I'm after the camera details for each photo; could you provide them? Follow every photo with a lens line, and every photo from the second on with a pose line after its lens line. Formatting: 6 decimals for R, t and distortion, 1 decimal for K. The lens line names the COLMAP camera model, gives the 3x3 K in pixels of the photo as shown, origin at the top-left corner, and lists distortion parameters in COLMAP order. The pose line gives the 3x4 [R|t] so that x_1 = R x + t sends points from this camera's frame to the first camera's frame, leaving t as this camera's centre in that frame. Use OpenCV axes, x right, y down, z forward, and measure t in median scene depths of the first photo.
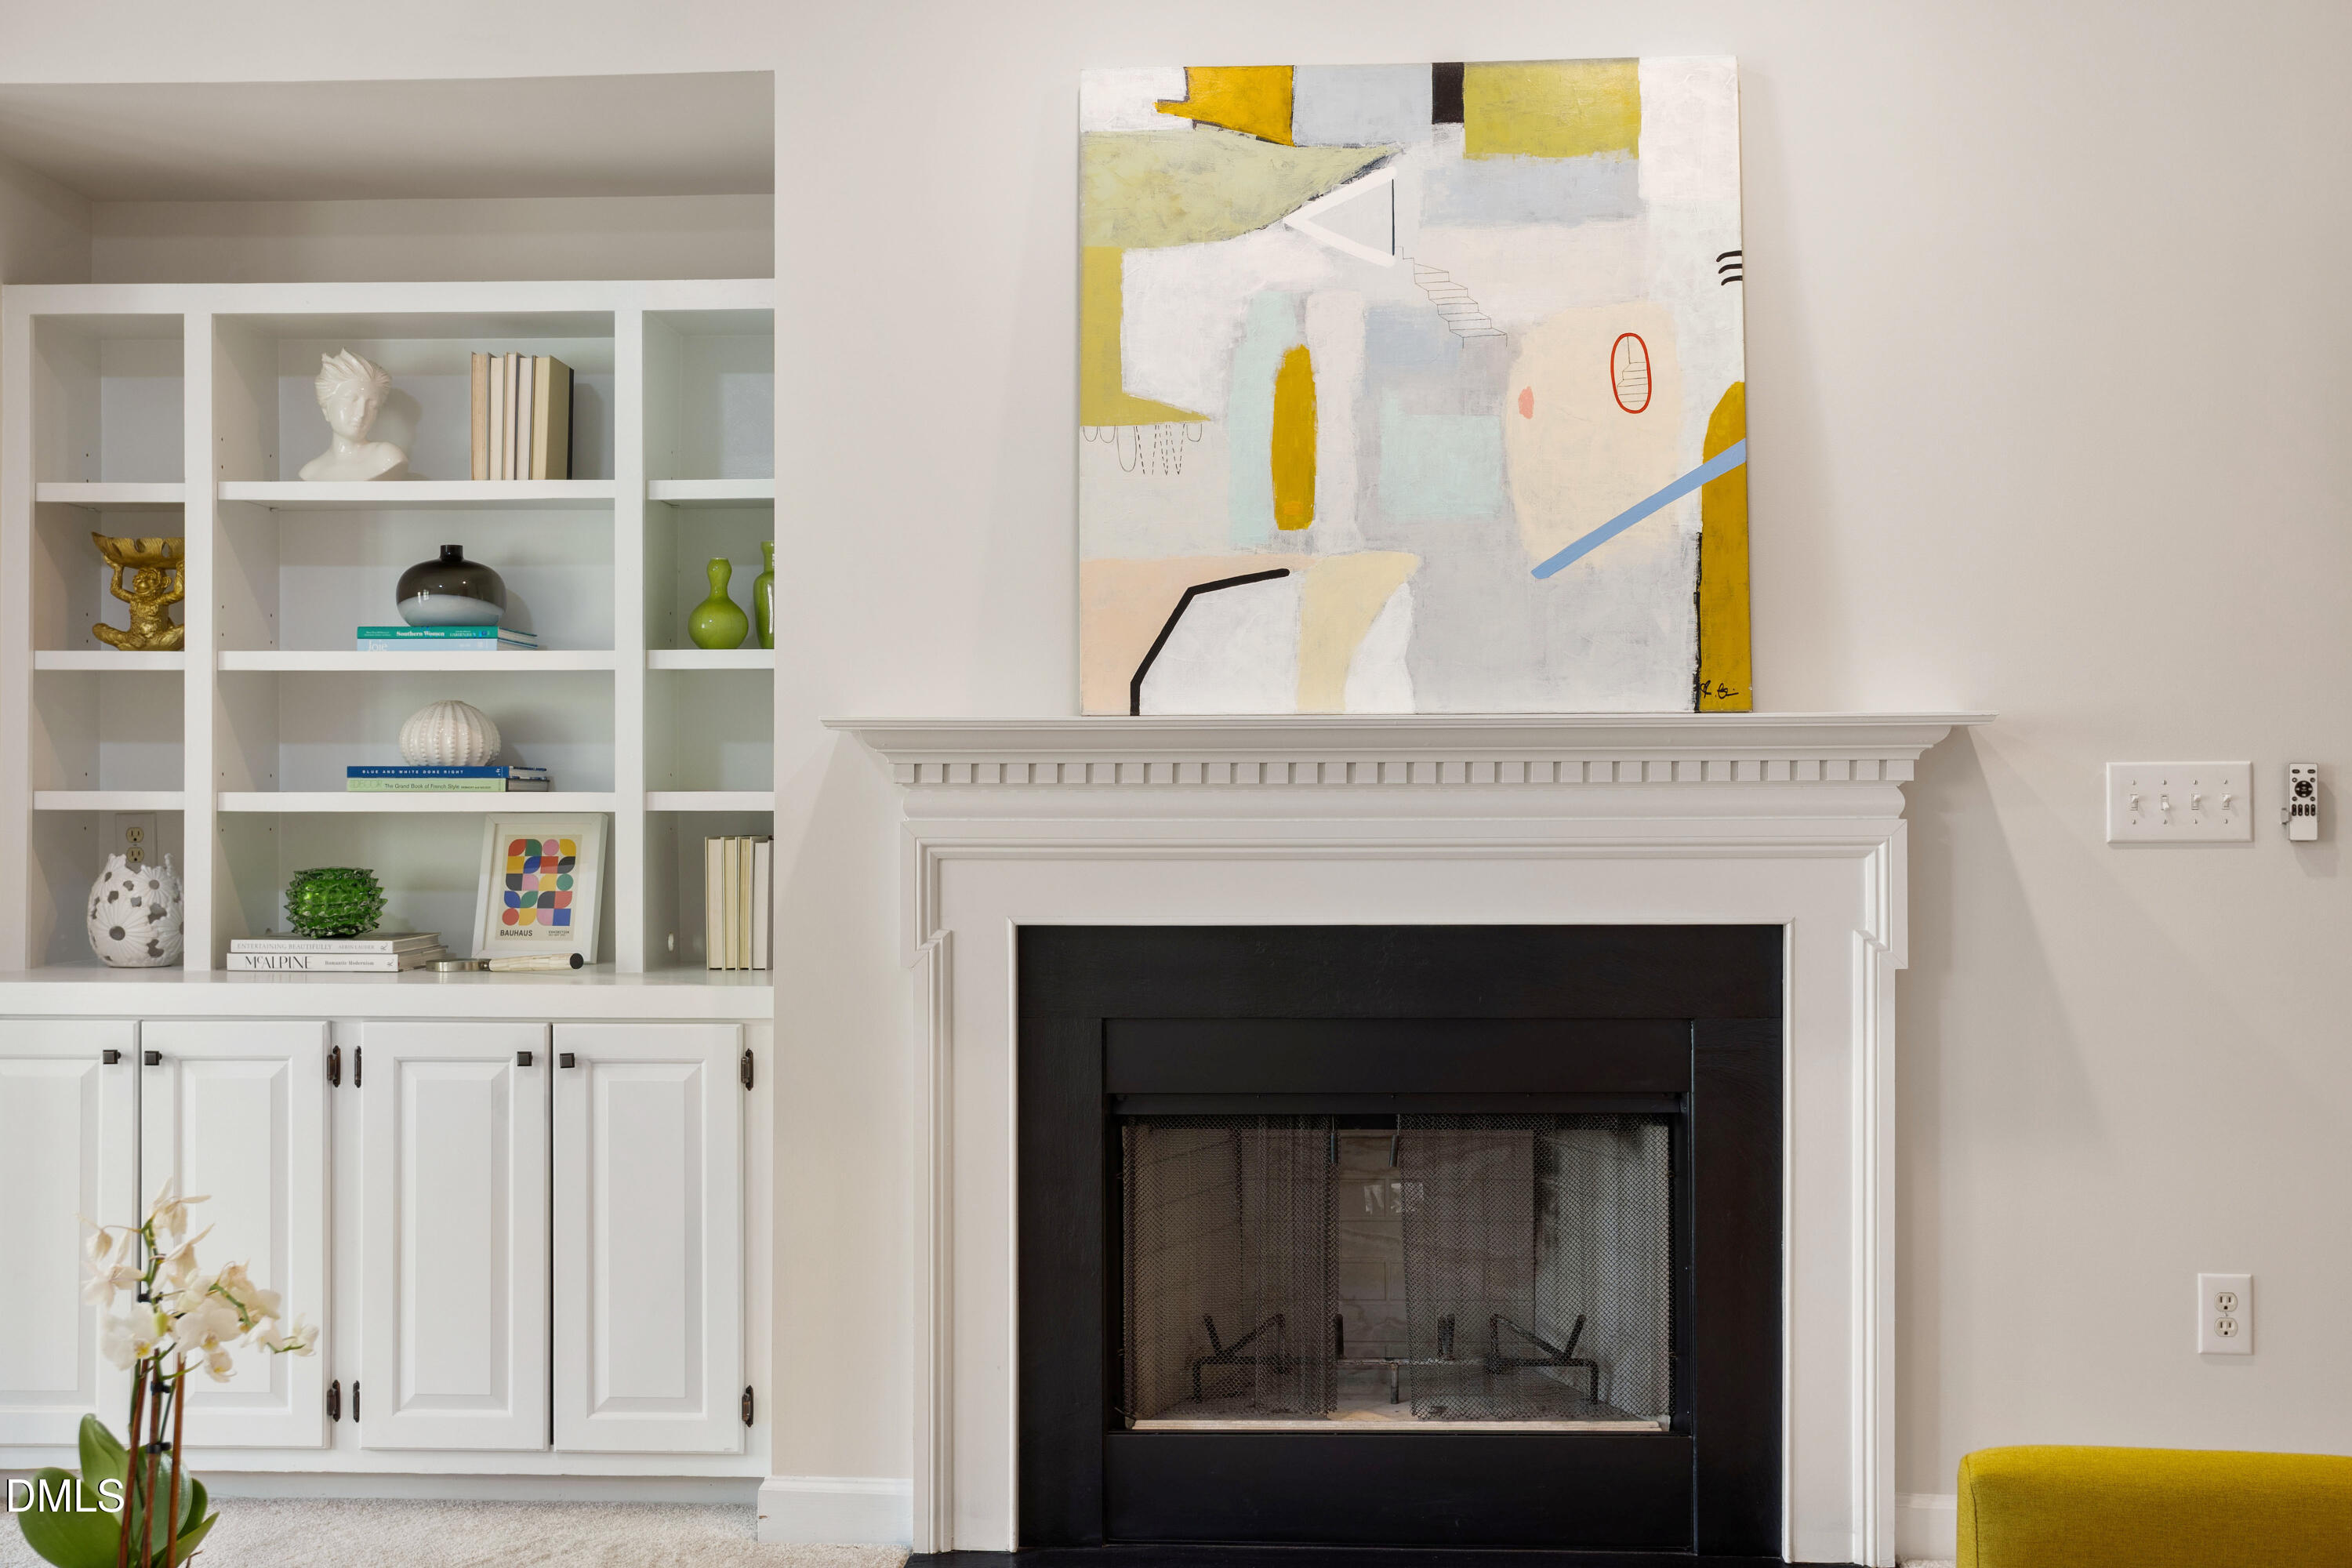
lens RADIAL K [[2421.4, 0, 1176.3], [0, 2421.4, 790.8], [0, 0, 1]] dist [-0.002389, 0.000000]
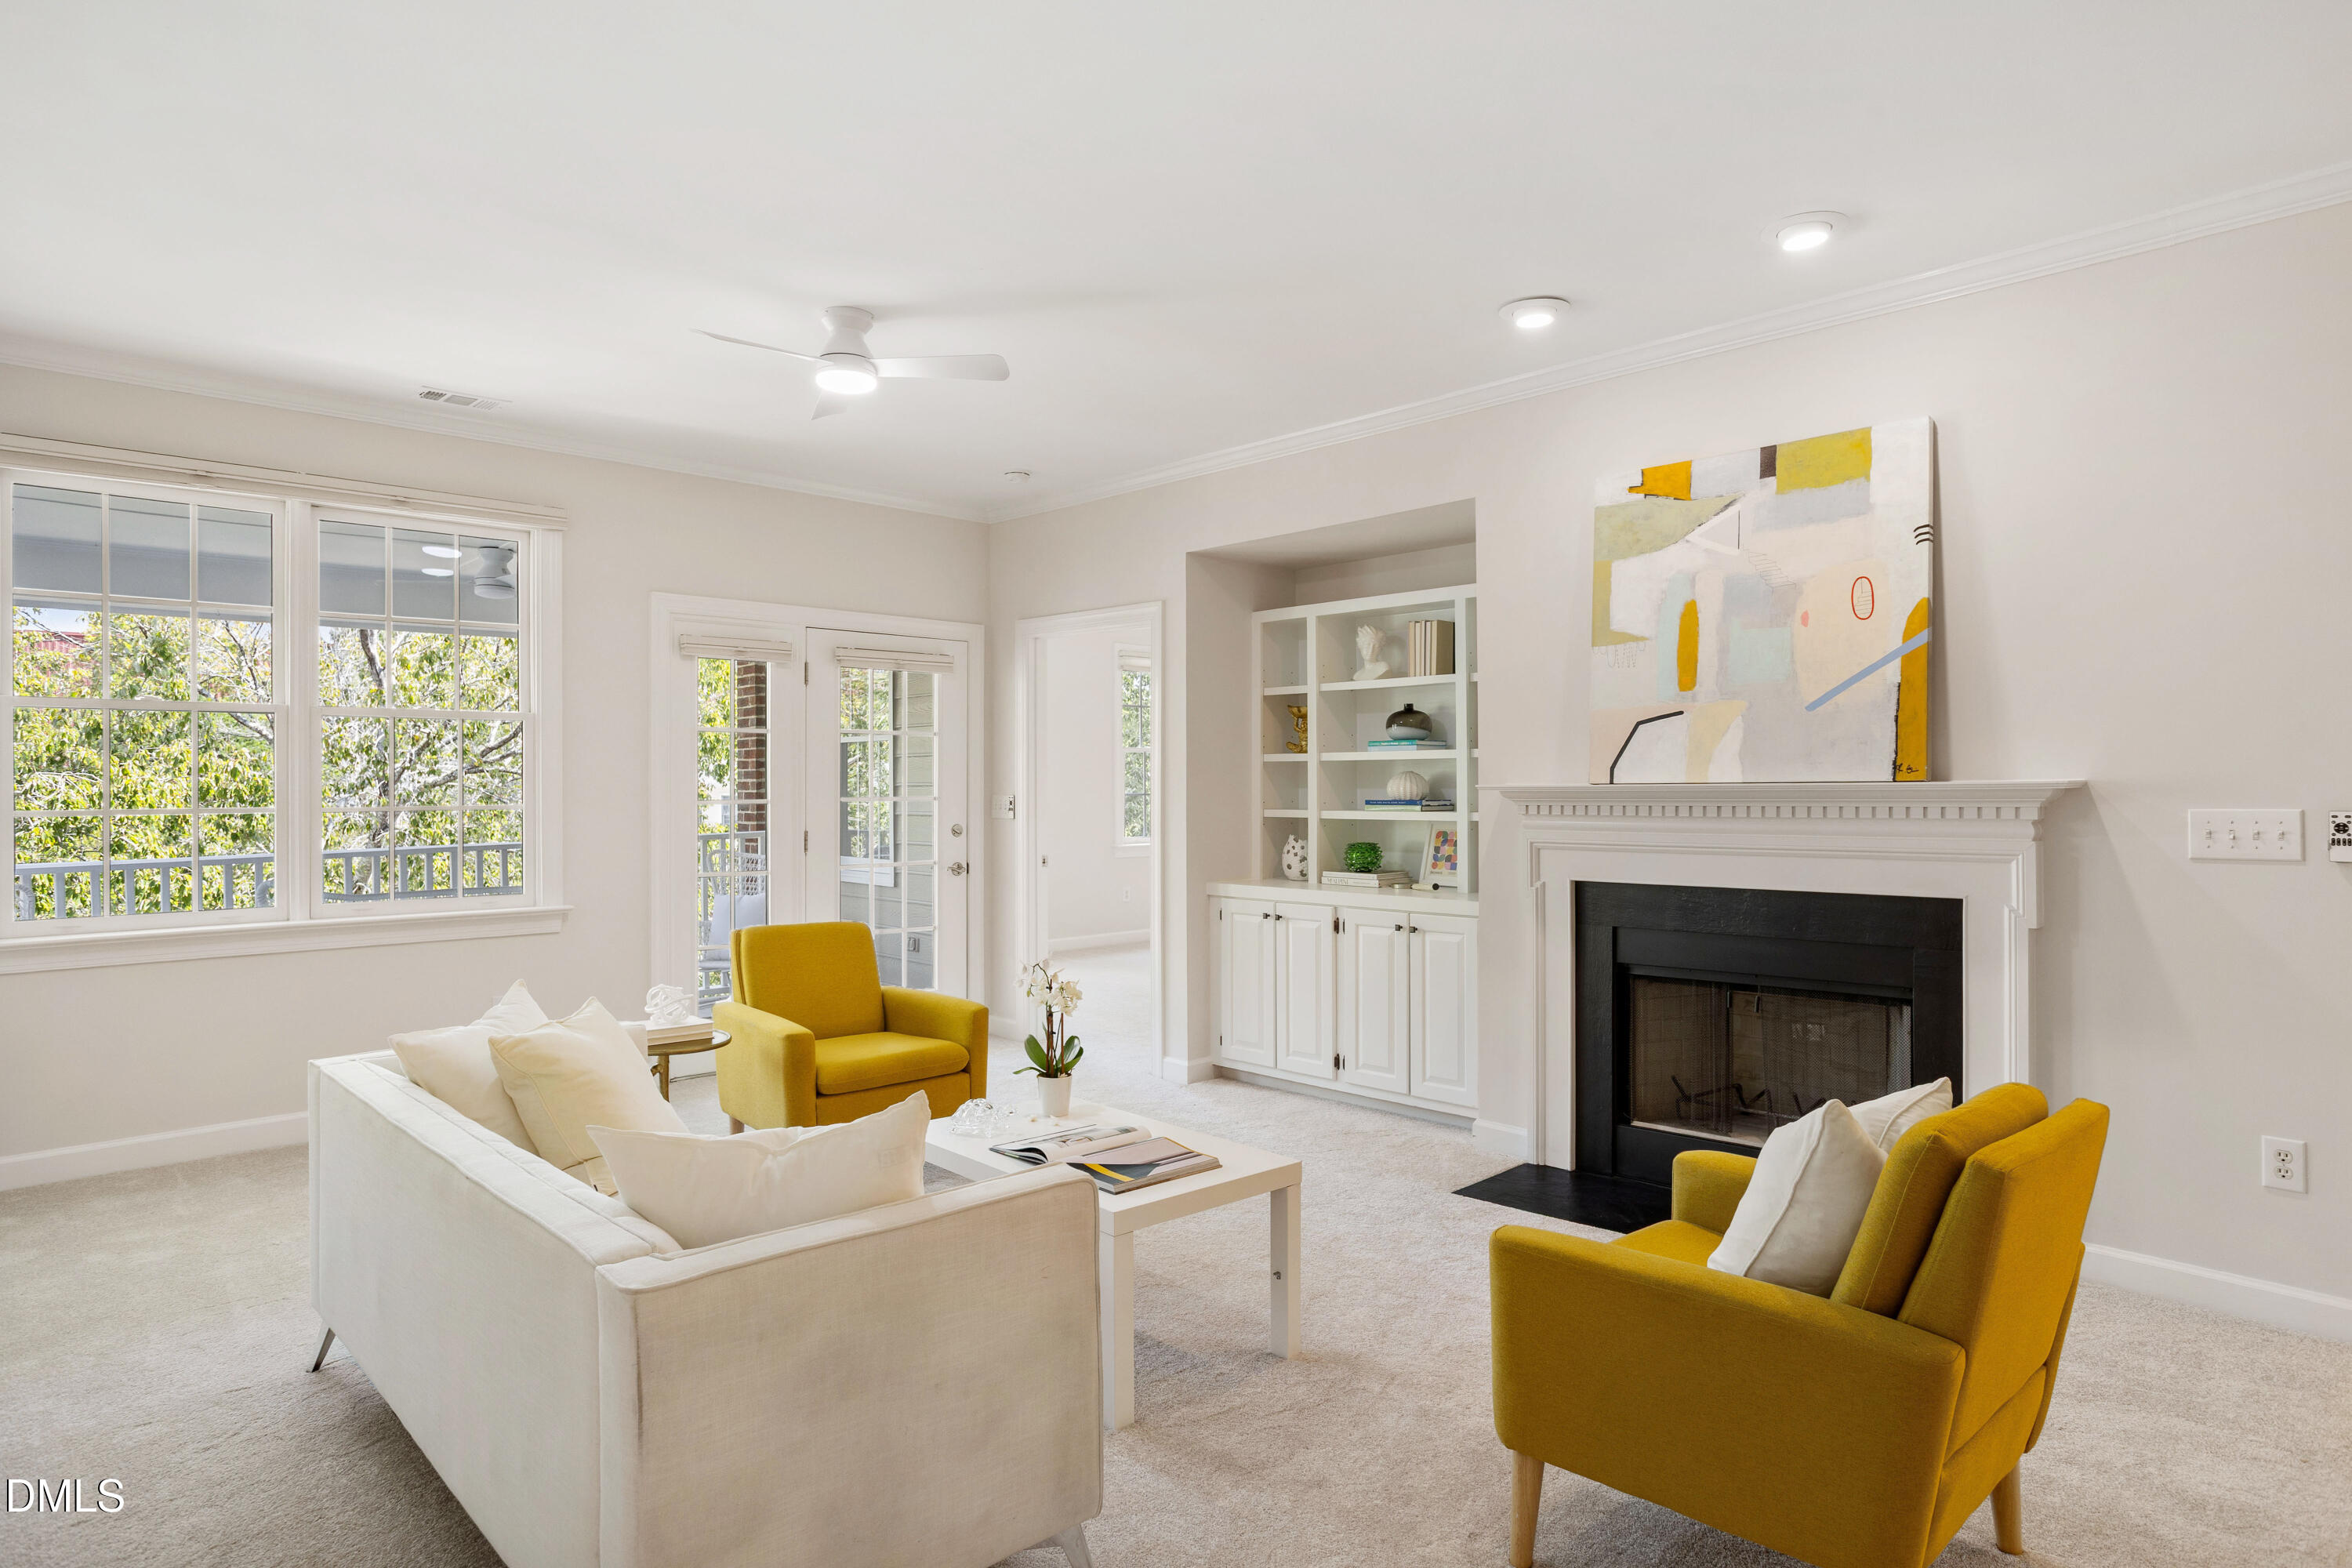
lens RADIAL K [[1325.6, 0, 1182.7], [0, 1325.6, 778.5], [0, 0, 1]] dist [-0.043690, 0.026893]
pose [[0.734027, -0.007334, -0.679080, 0.477760], [0.009272, 0.999957, -0.000777, -0.037339], [0.679056, -0.005726, 0.734064, -0.093259]]
